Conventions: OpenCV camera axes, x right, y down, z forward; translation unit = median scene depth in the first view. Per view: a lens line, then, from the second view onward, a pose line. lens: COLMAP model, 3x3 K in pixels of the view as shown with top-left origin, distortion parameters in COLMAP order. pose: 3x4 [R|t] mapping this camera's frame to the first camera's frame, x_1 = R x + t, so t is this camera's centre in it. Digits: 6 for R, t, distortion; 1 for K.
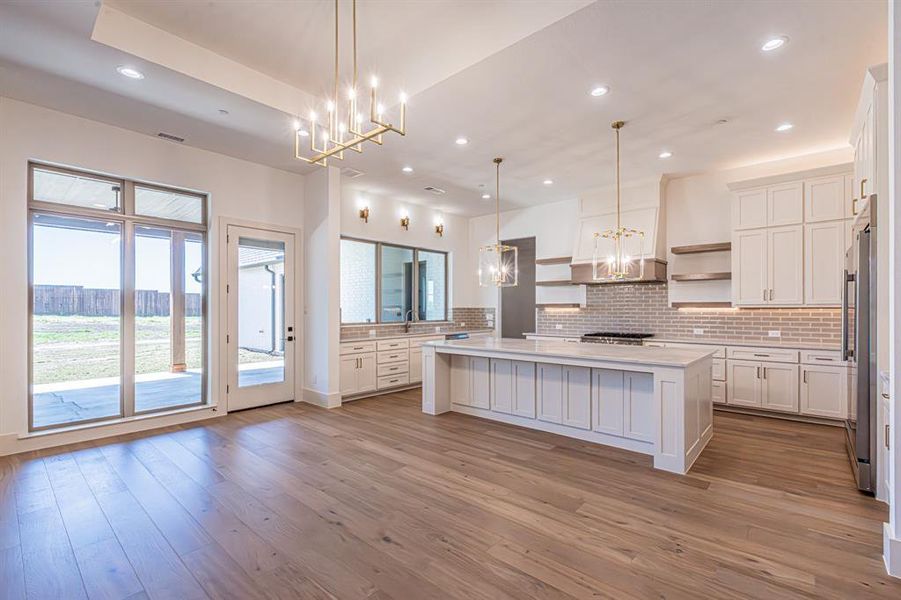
lens RADIAL K [[401.3, 0, 446.6], [0, 401.3, 307.1], [0, 0, 1]] dist [0.001611, 0.000119]
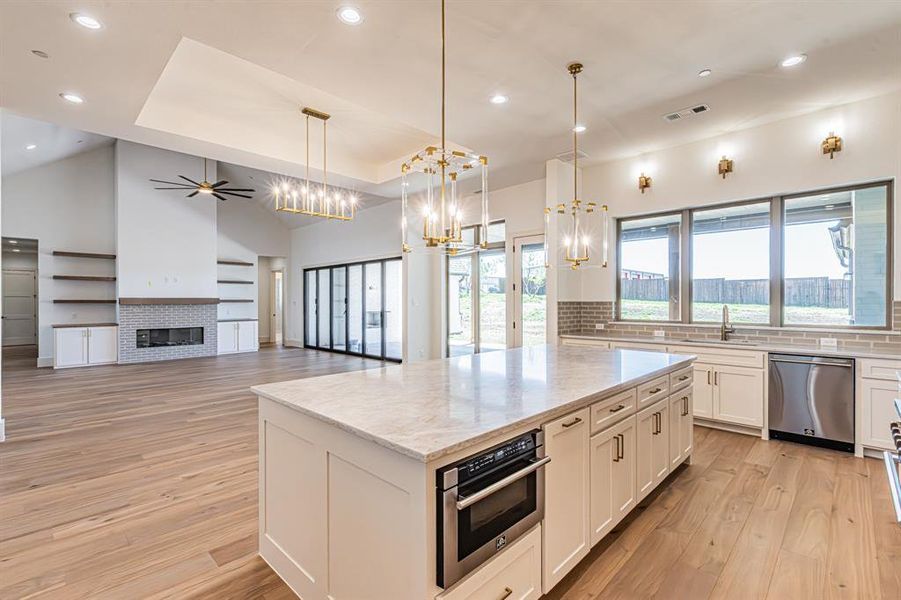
lens RADIAL K [[410.7, 0, 454.1], [0, 410.7, 301.3], [0, 0, 1]] dist [0.005582, 0.000576]
pose [[-0.043969, 0.000175, -0.999033, 0.794483], [0.008755, 0.999962, -0.000210, -0.000891], [0.998995, -0.008755, -0.043969, 0.853768]]
